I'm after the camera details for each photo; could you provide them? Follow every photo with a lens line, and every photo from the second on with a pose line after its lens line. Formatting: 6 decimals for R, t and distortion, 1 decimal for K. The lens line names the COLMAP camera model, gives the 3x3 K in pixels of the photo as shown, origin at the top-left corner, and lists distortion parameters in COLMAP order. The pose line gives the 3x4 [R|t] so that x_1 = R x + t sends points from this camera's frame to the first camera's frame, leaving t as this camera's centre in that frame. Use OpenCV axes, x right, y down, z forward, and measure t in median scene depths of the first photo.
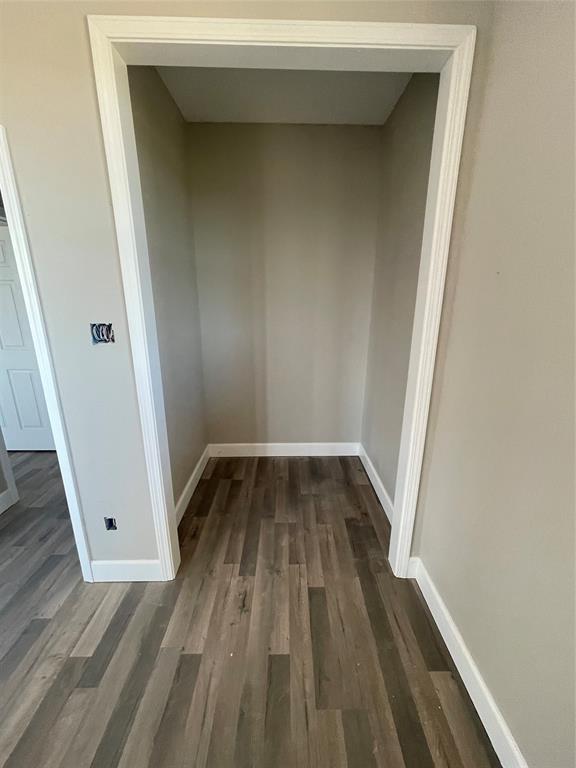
lens RADIAL K [[322.9, 0, 289.5], [0, 322.9, 386.7], [0, 0, 1]] dist [0.001246, -0.000487]
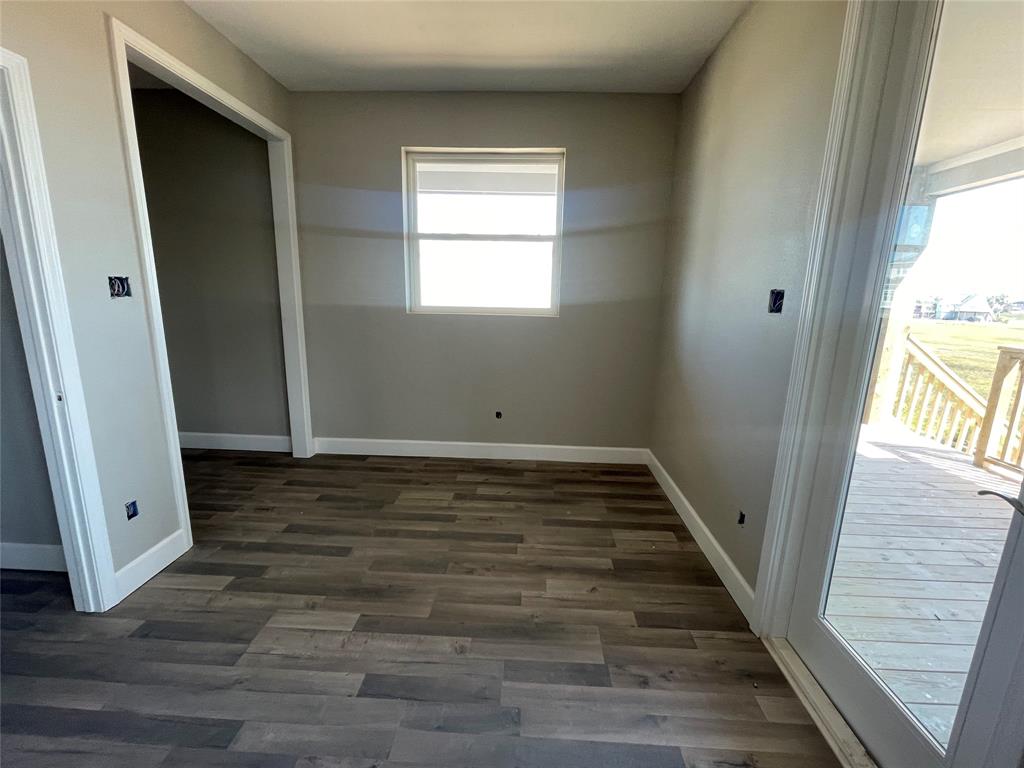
lens RADIAL K [[430.6, 0, 513.4], [0, 430.6, 381.5], [0, 0, 1]] dist [0.001246, -0.000487]
pose [[0.052956, -0.199556, 0.978454, -1.829928], [0.247519, 0.951876, 0.180739, 0.165239], [-0.967435, 0.232615, 0.099802, -0.216911]]
